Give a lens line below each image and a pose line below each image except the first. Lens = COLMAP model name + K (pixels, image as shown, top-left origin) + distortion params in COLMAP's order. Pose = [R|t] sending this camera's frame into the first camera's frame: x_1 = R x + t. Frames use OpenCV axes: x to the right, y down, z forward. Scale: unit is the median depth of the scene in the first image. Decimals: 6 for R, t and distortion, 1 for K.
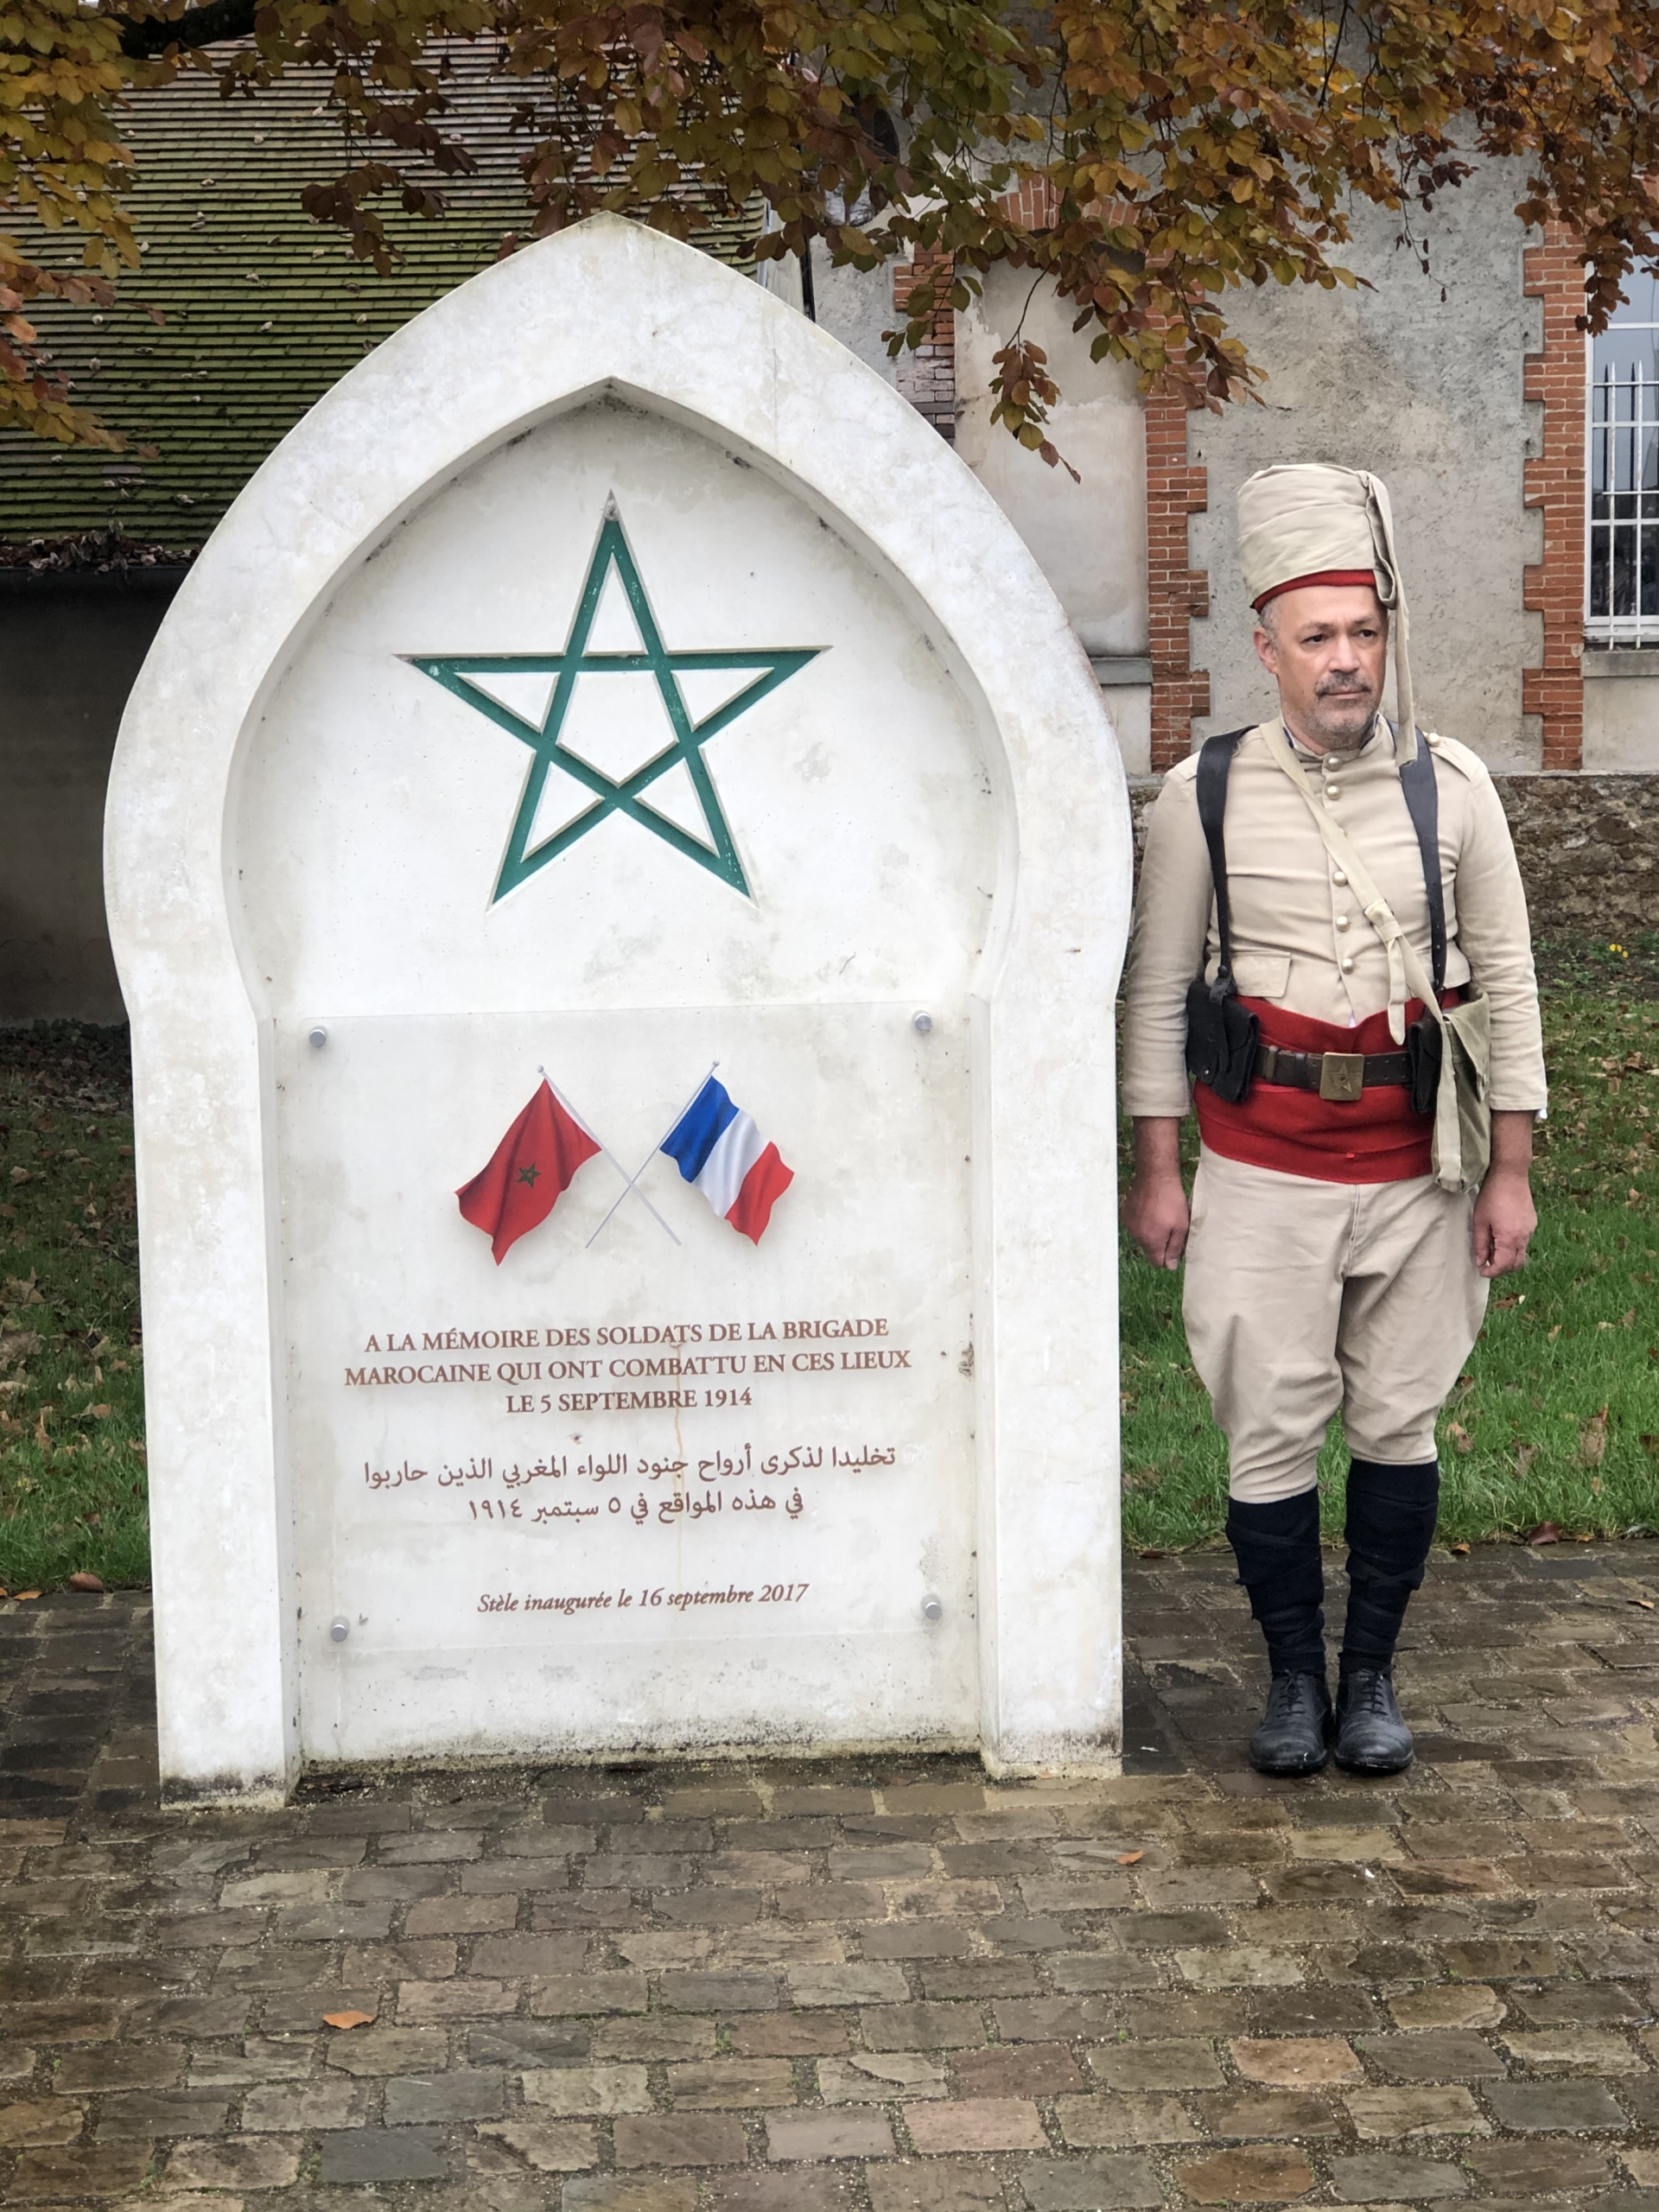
lens RADIAL K [[4038.8, 0, 825.4], [0, 4038.8, 1098.0], [0, 0, 1]] dist [-0.041835, 1.494753]
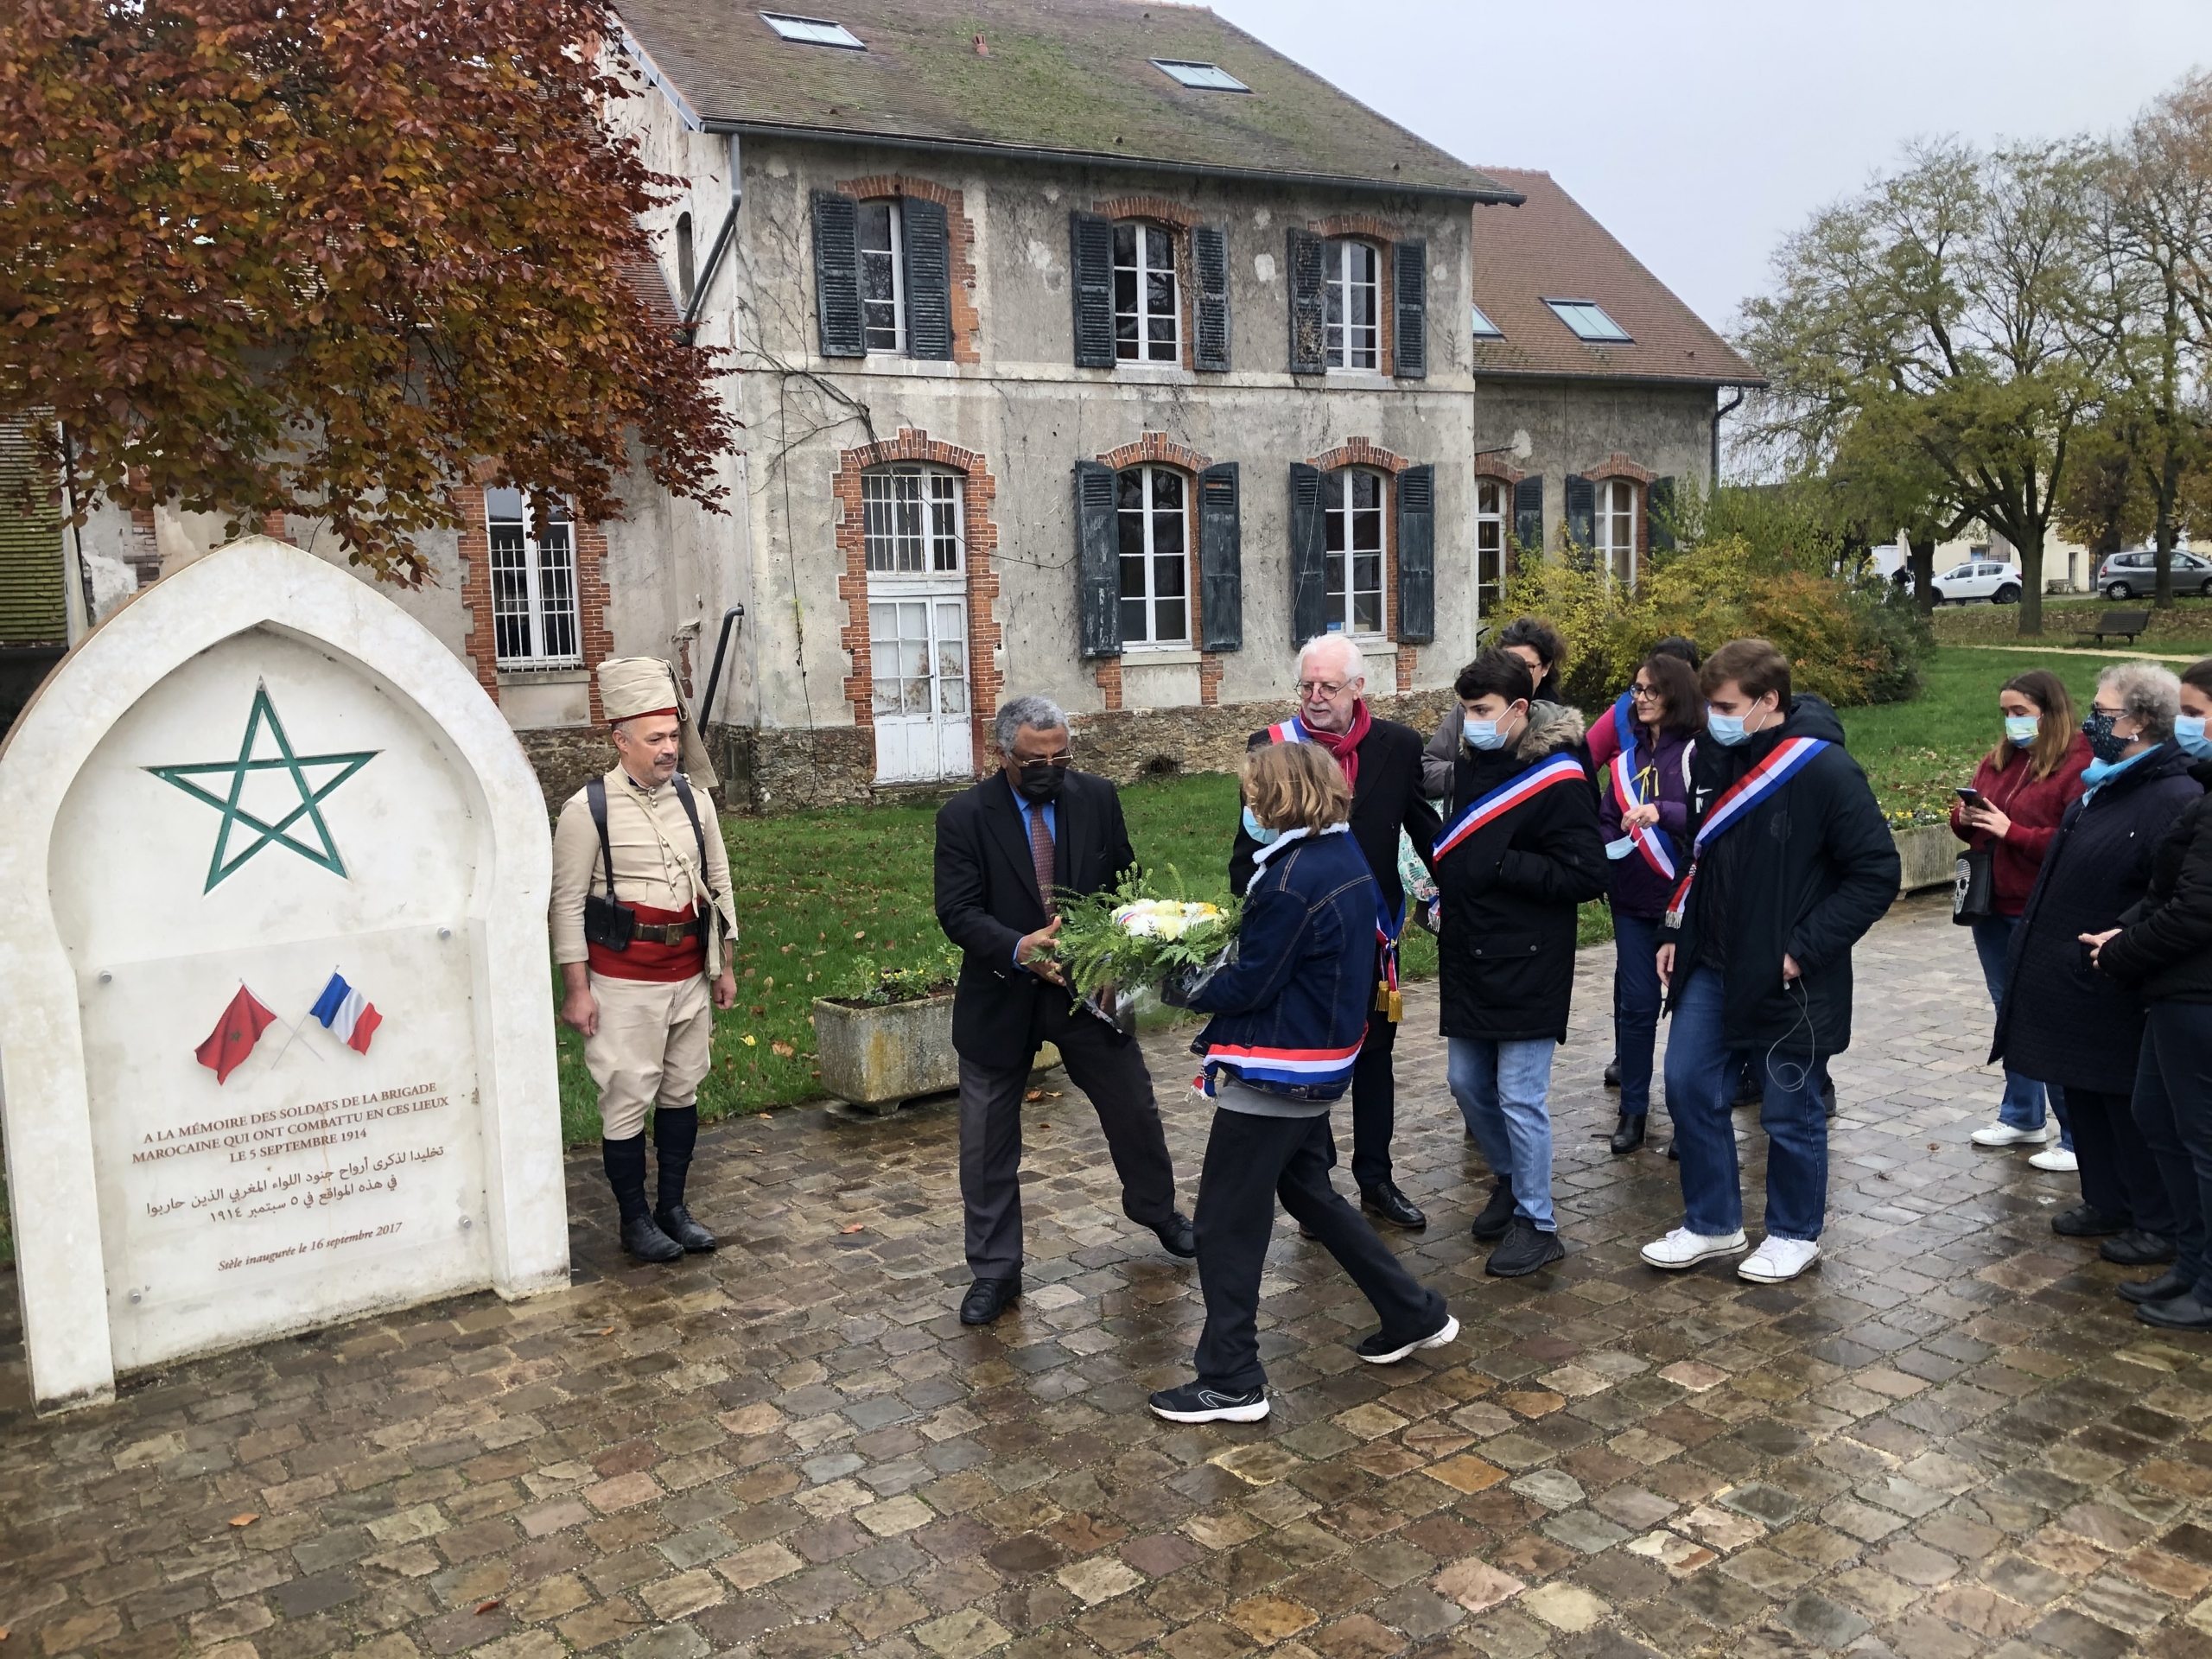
lens RADIAL K [[1816.4, 0, 1081.7], [0, 1816.4, 806.2], [0, 0, 1]] dist [0.036926, -0.011504]
pose [[0.861984, -0.067921, 0.502365, -0.155399], [0.080362, 0.996761, -0.003125, -0.053639], [-0.500525, 0.043065, 0.864650, 0.053296]]
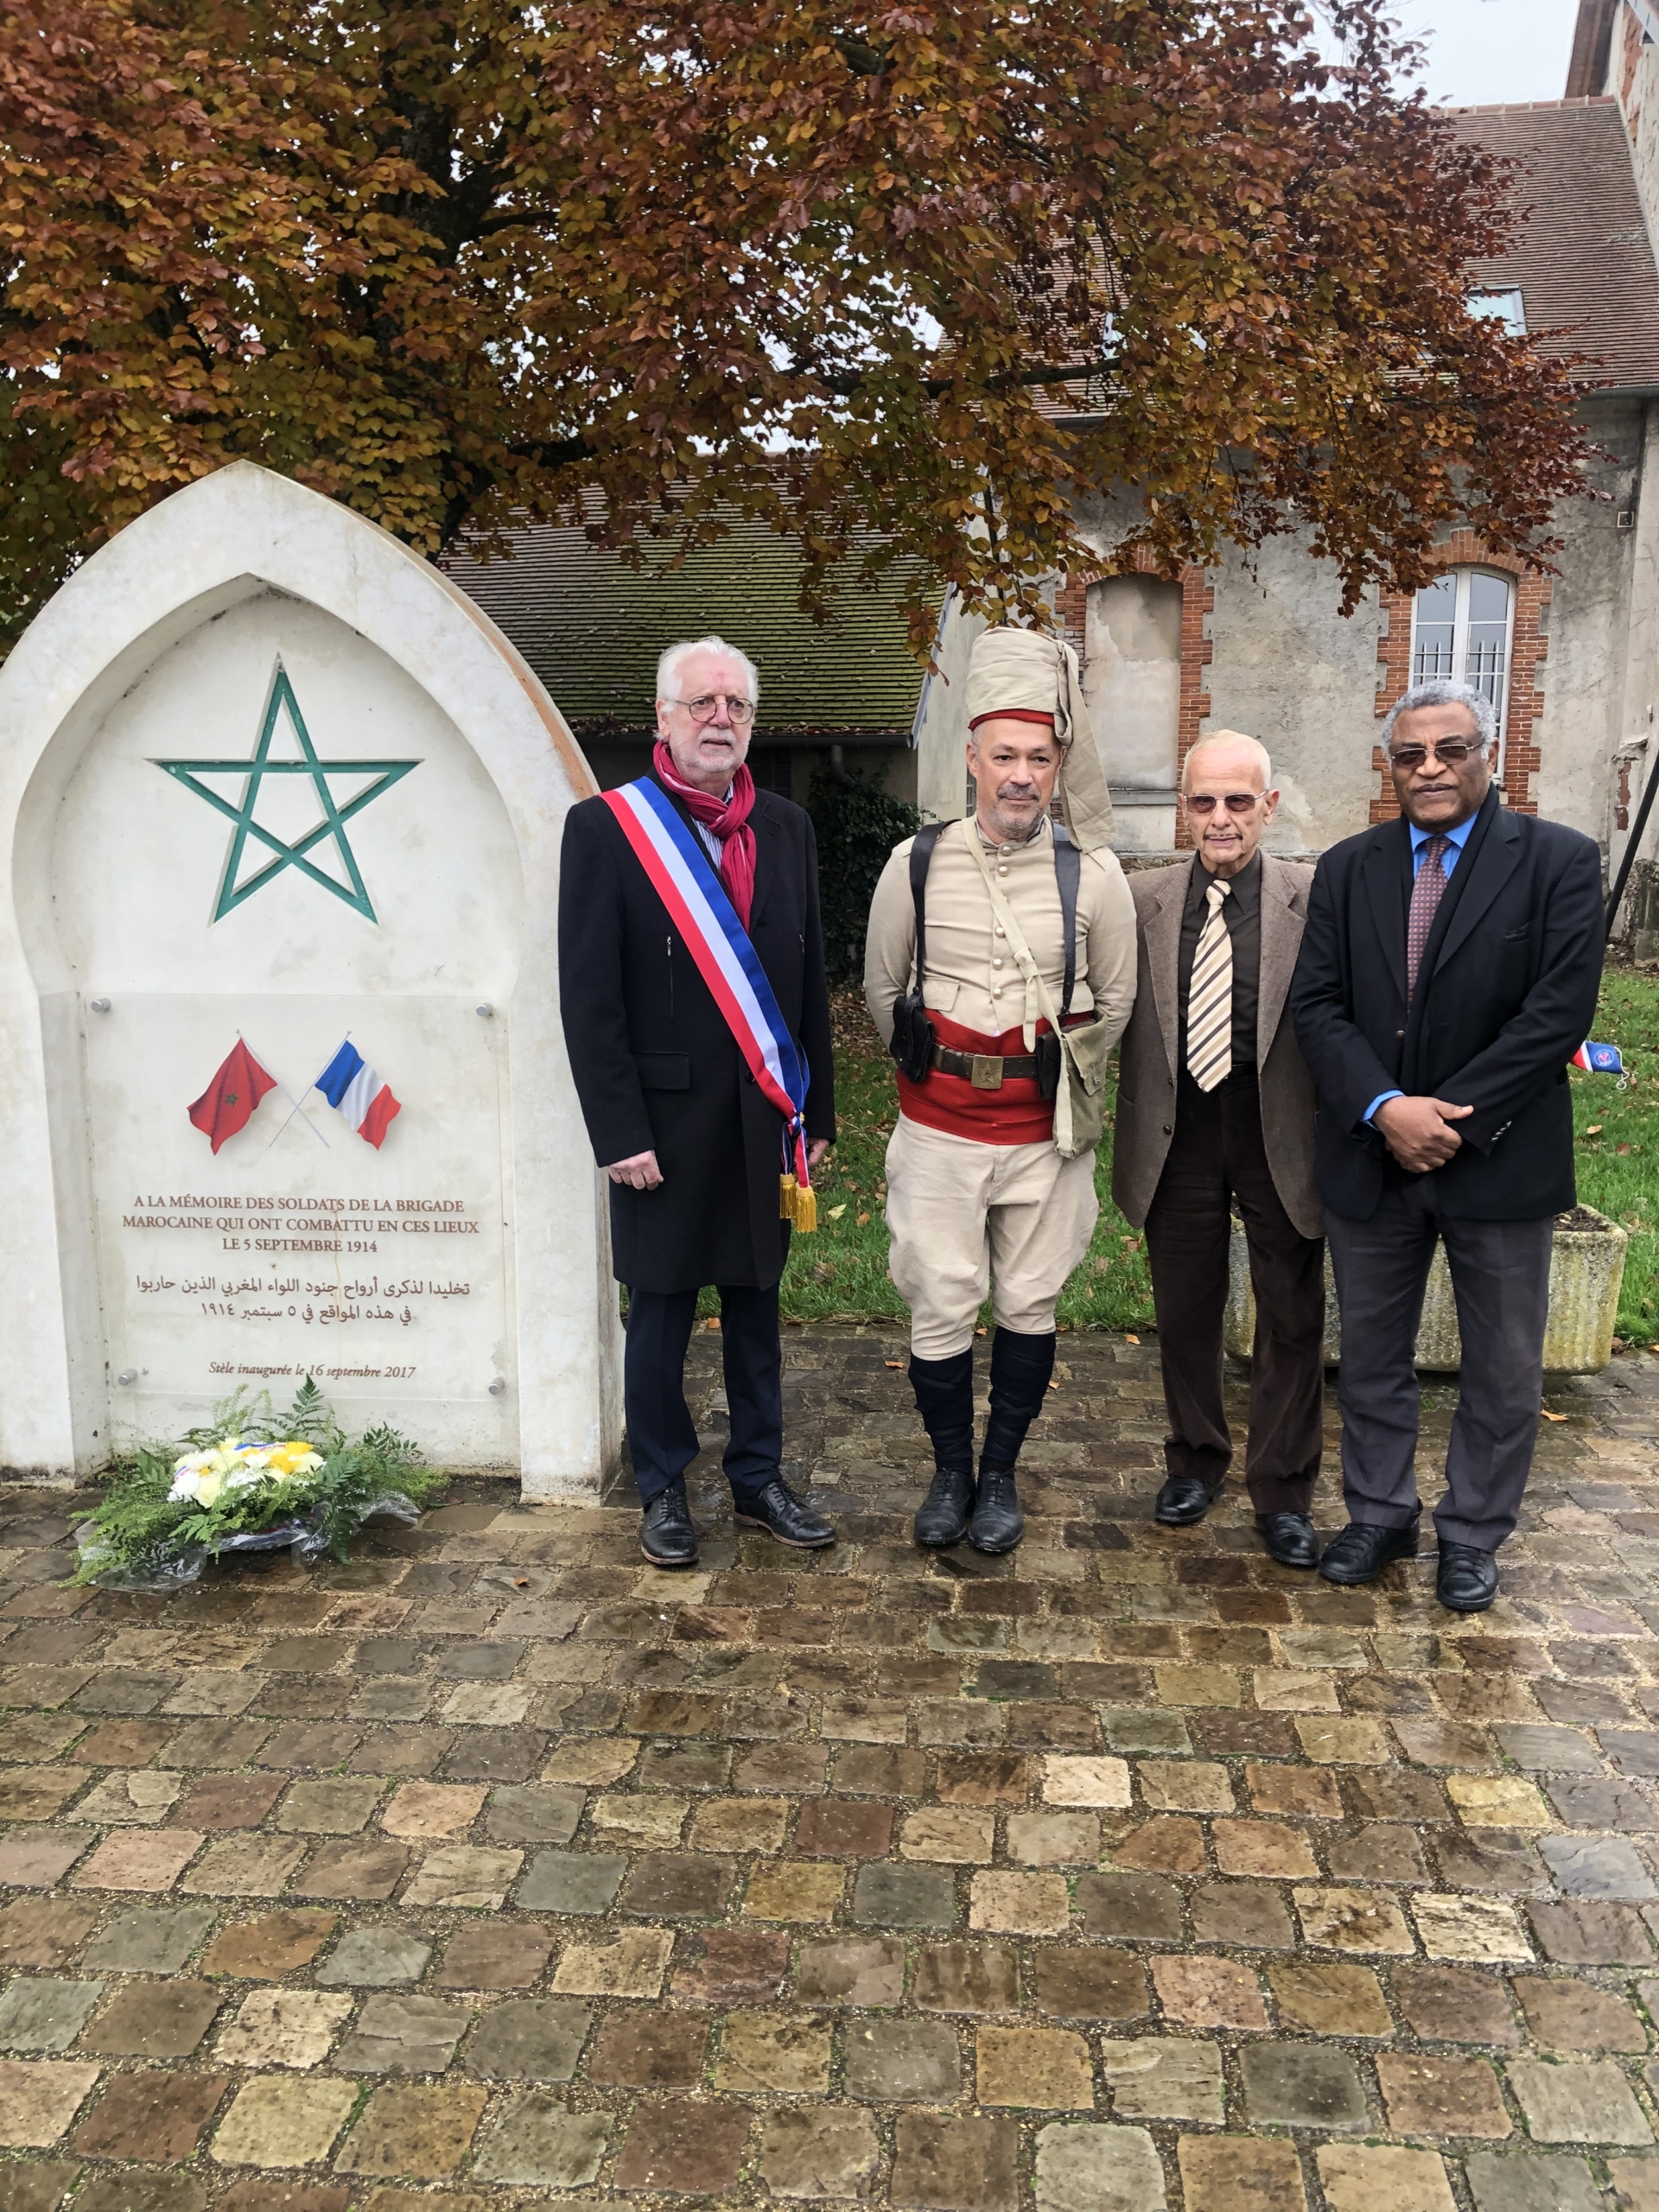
lens RADIAL K [[1822.6, 0, 832.4], [0, 1822.6, 1088.0], [0, 0, 1]] dist [0.036797, -0.009113]
pose [[0.986548, 0.045189, -0.157100, 0.264176], [-0.036687, 0.997722, 0.056604, -0.033319], [0.159300, -0.050079, 0.985959, 0.342268]]
